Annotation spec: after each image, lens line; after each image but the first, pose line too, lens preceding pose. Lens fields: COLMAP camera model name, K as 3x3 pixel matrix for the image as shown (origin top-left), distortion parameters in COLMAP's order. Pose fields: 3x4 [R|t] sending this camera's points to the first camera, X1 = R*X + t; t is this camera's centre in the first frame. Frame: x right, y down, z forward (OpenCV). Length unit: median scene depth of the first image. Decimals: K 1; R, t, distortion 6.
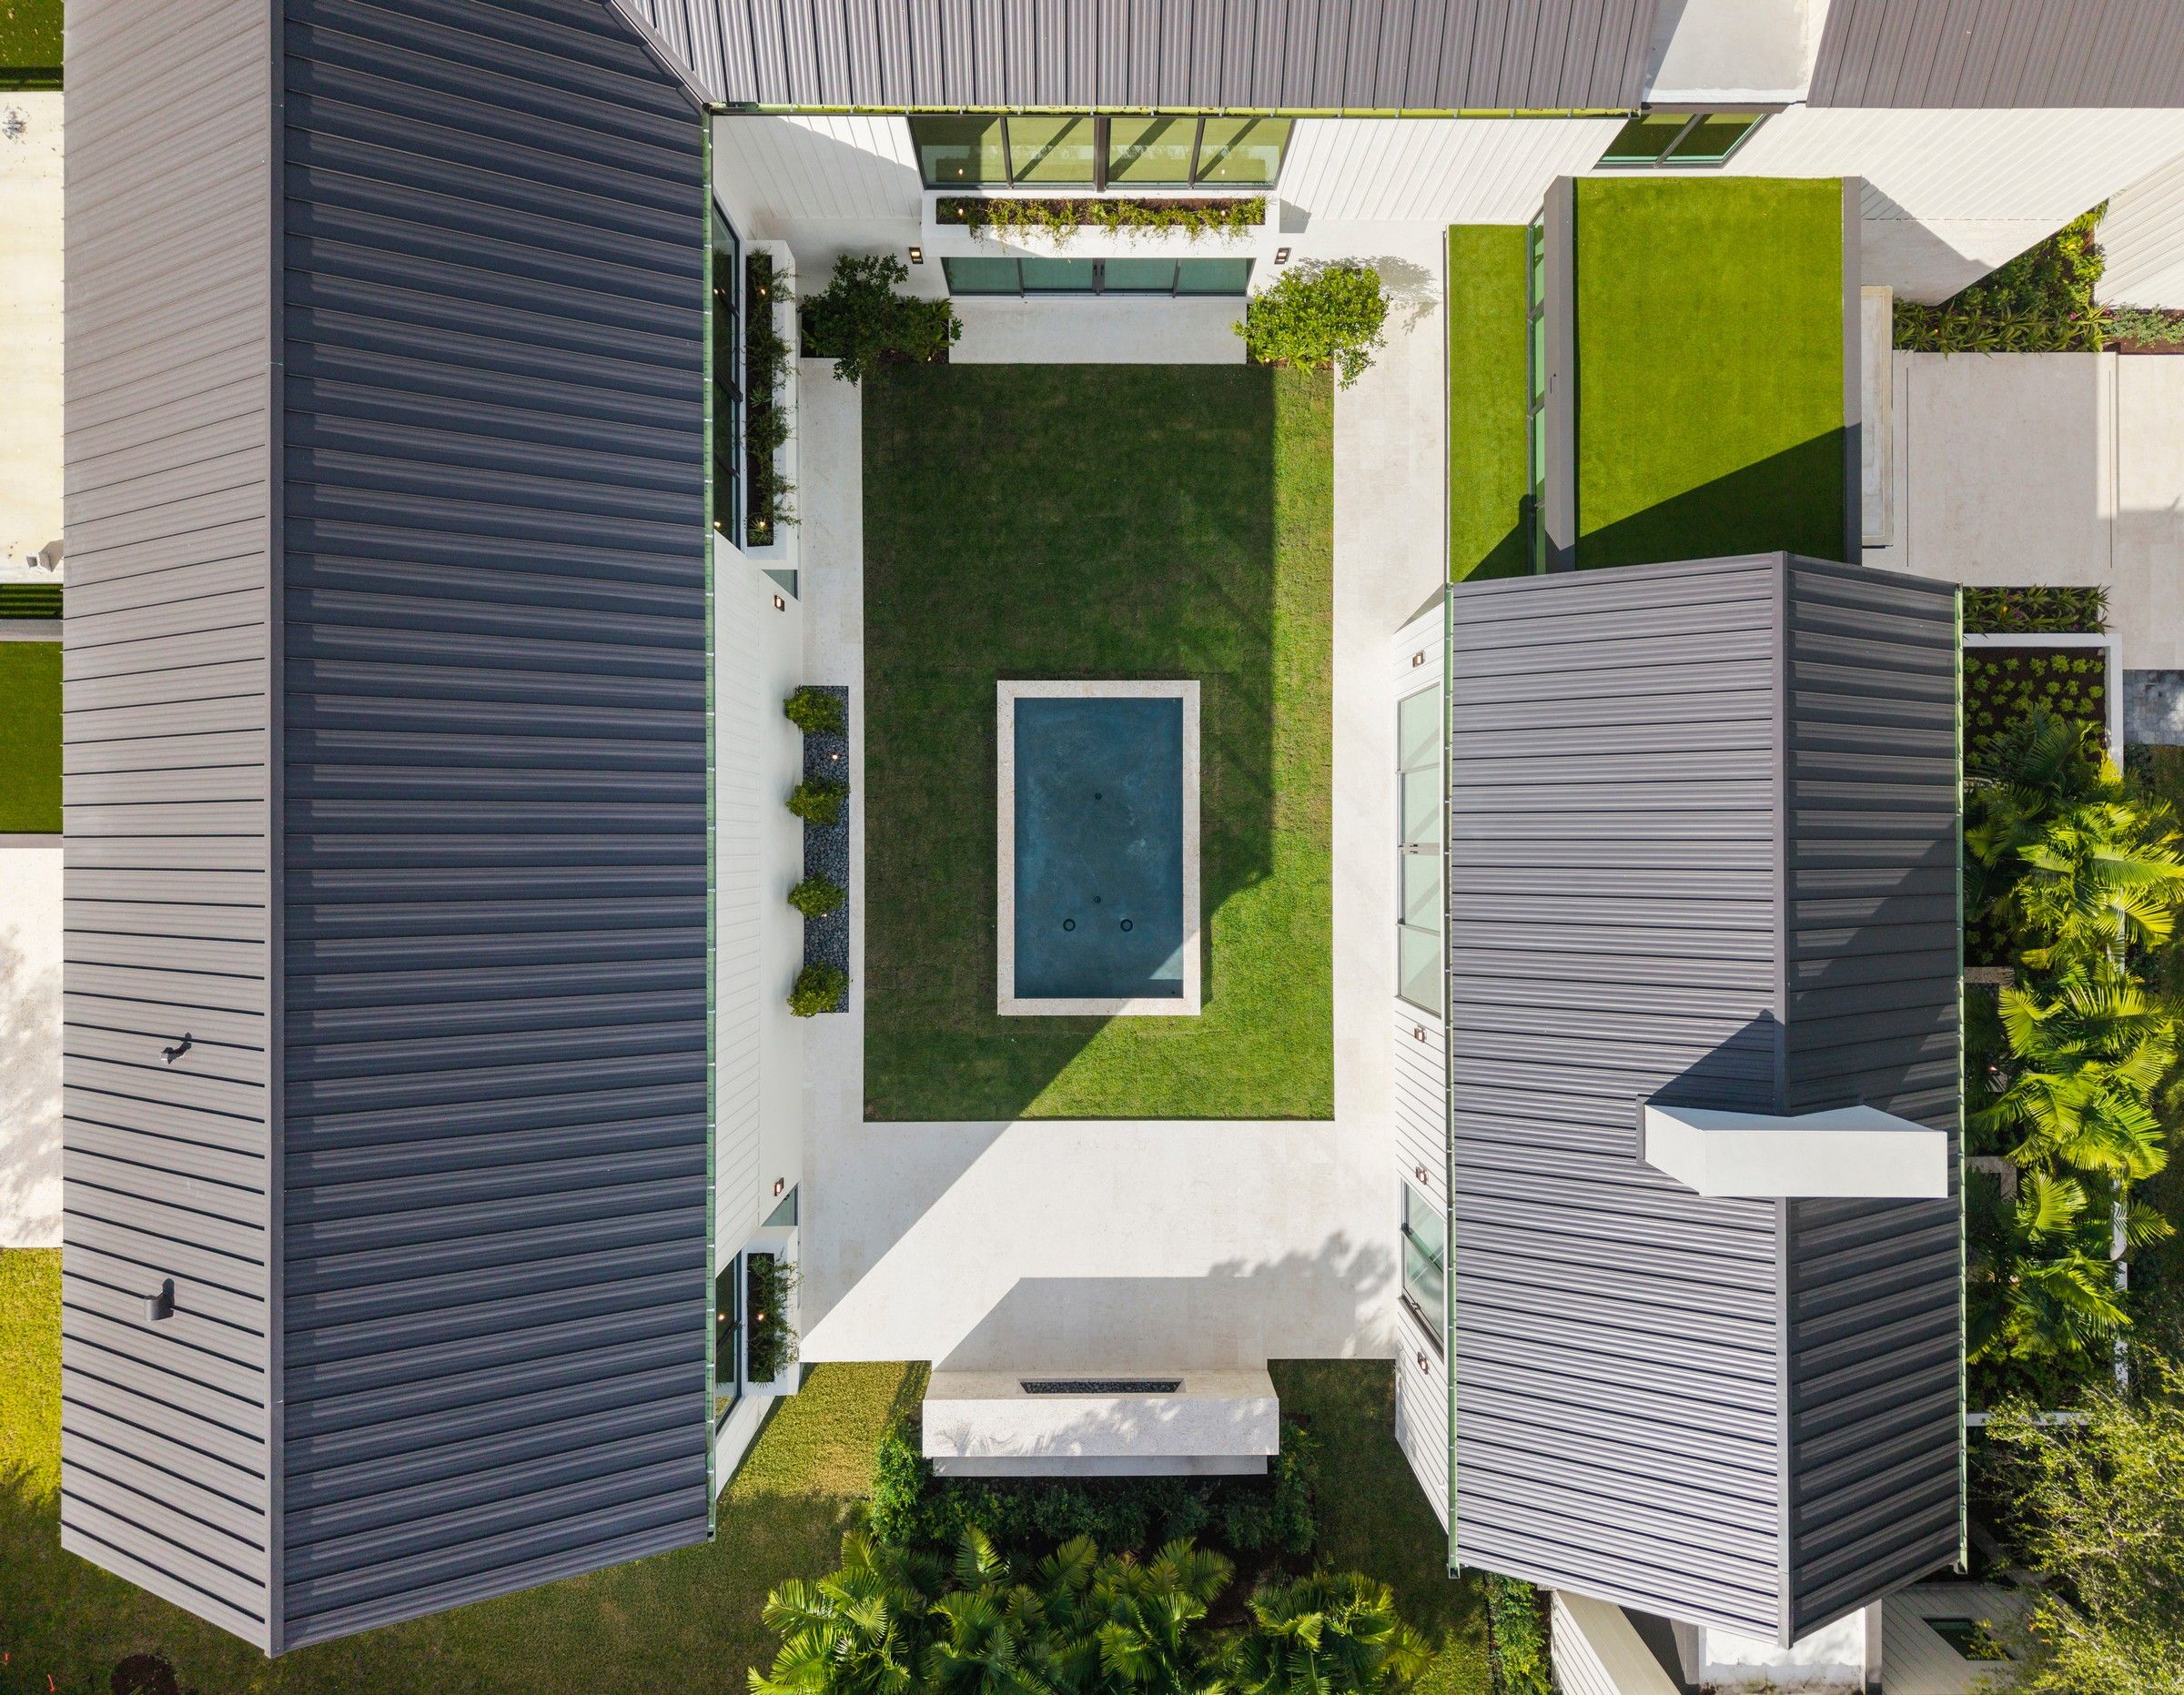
lens RADIAL K [[1501.0, 0, 1092.0], [0, 1501.0, 847.5], [0, 0, 1]] dist [0.025856, -0.058828]
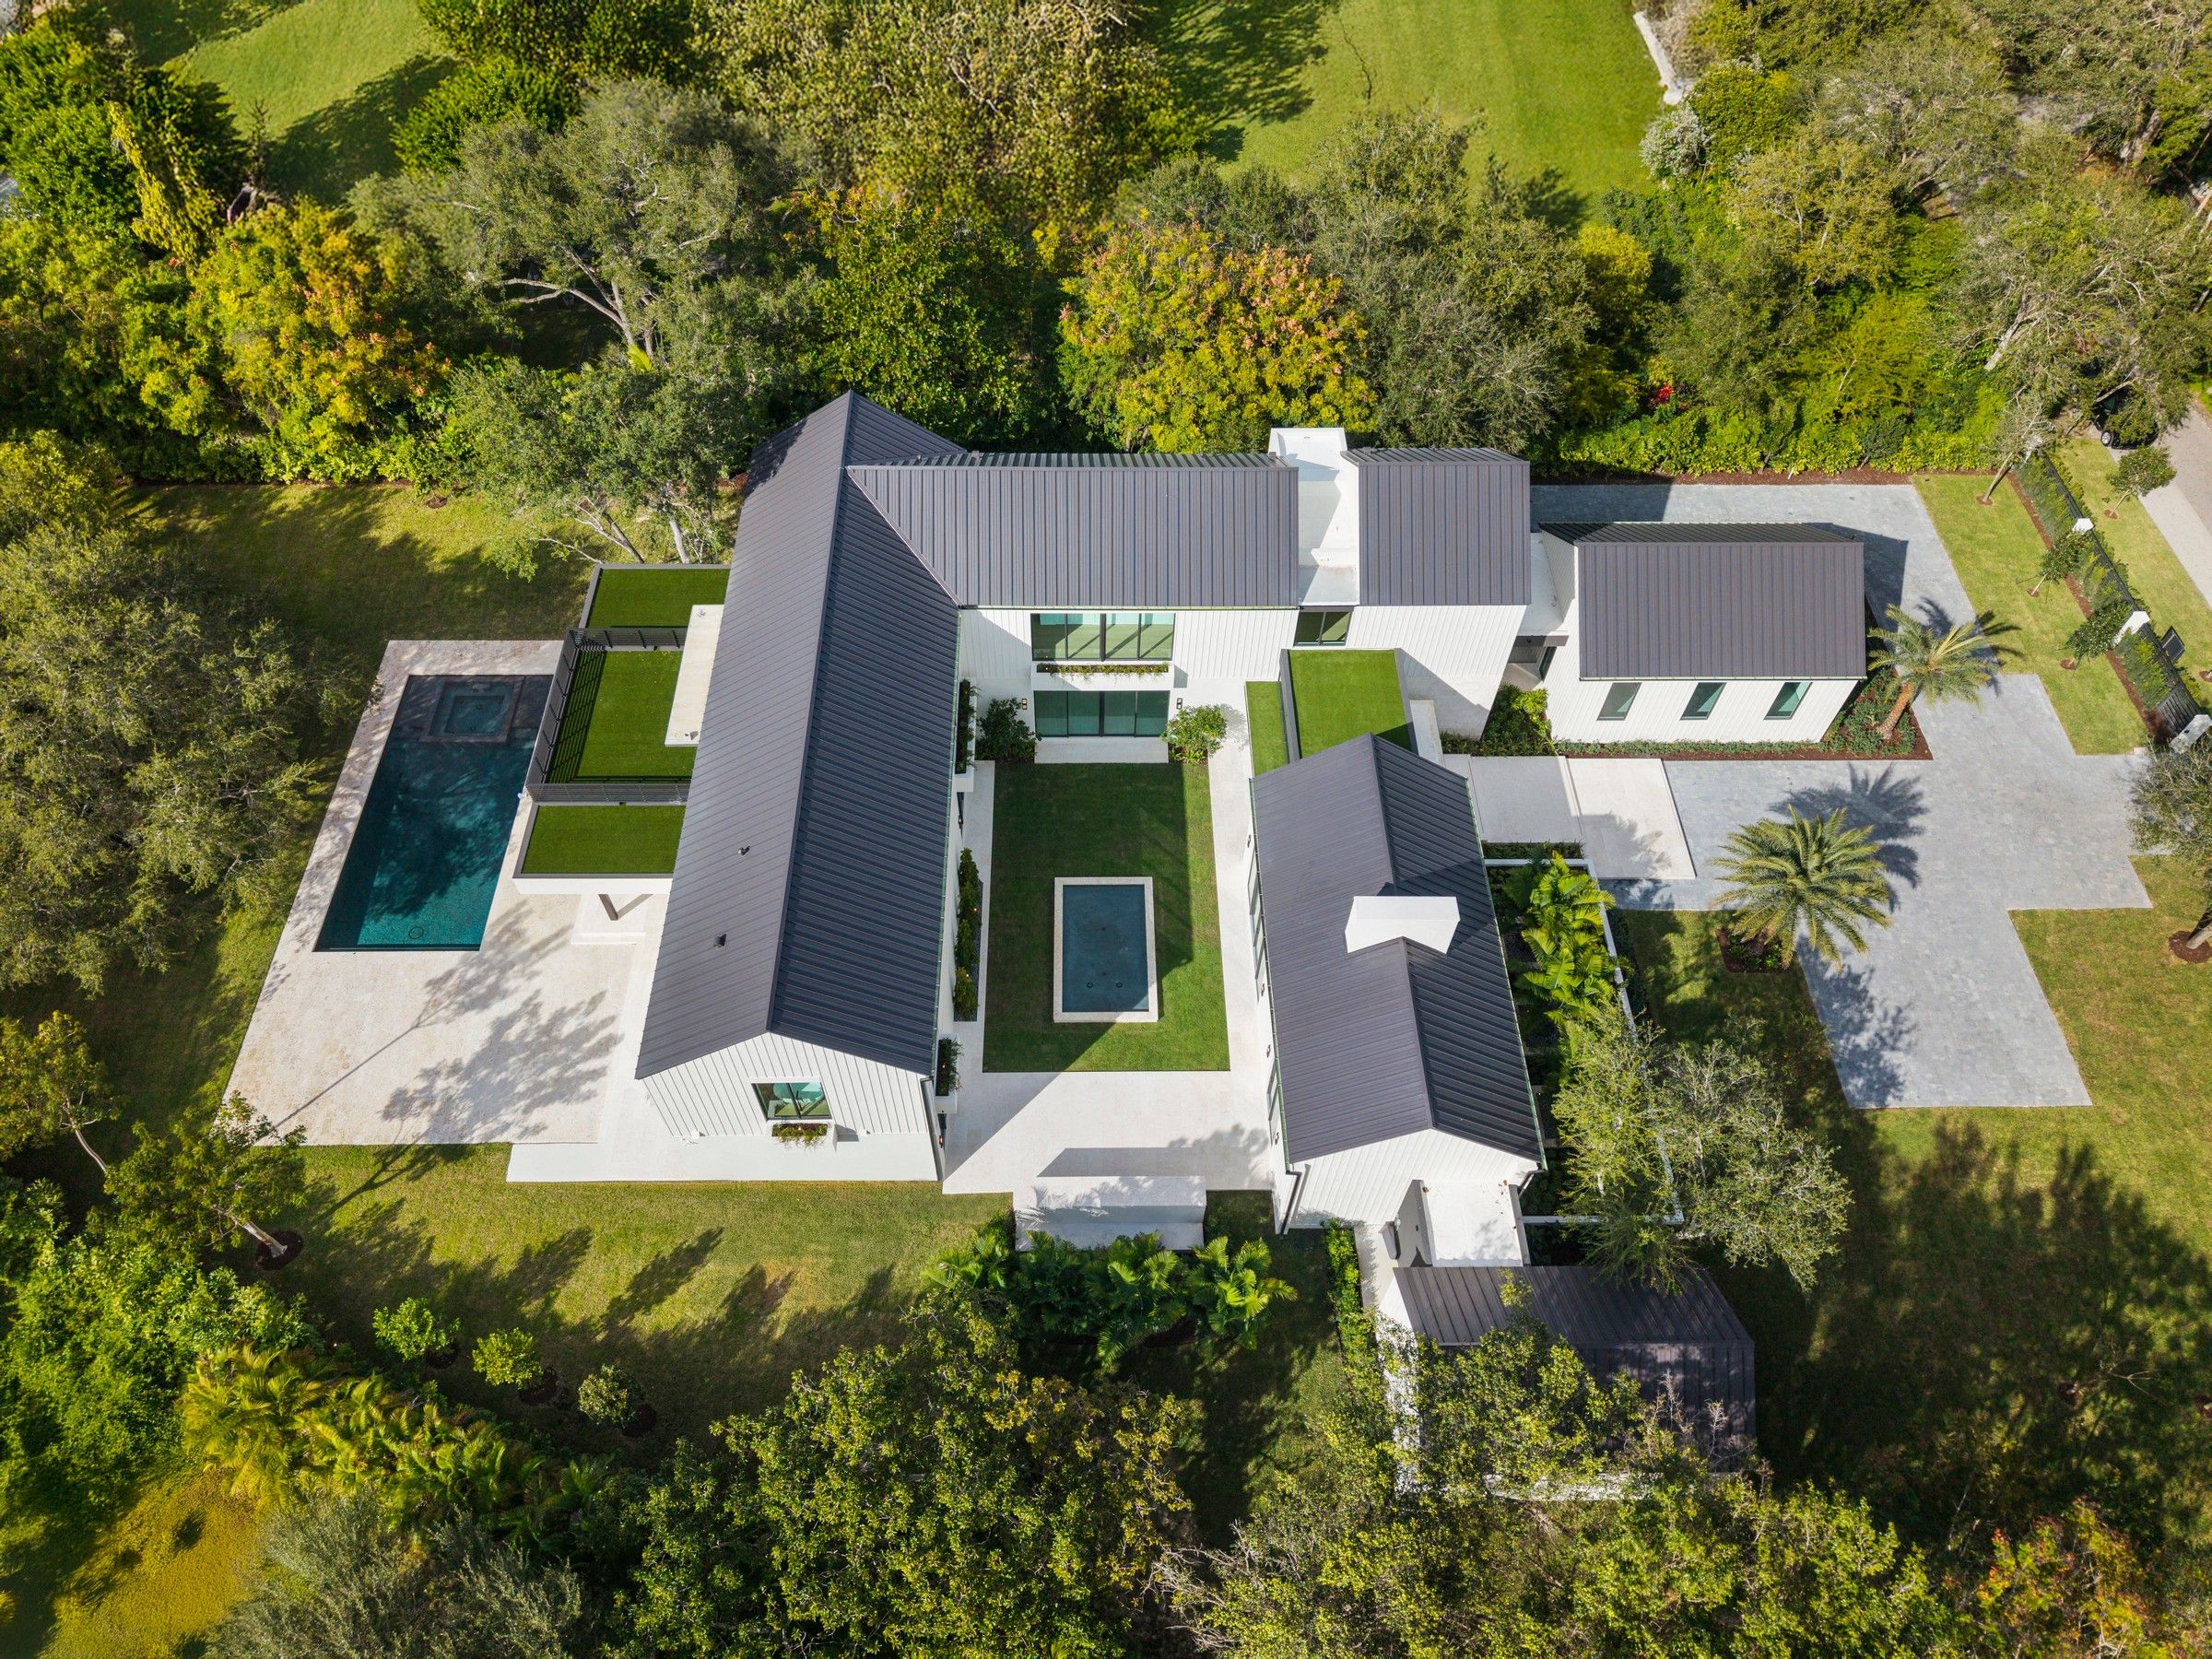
lens RADIAL K [[1497.2, 0, 1106.0], [0, 1497.2, 829.5], [0, 0, 1]] dist [0.003475, -0.000189]
pose [[0.999859, -0.005203, 0.015981, -0.024830], [0.013738, 0.800749, -0.598842, 1.069411], [-0.009682, 0.598977, 0.800708, -0.694198]]
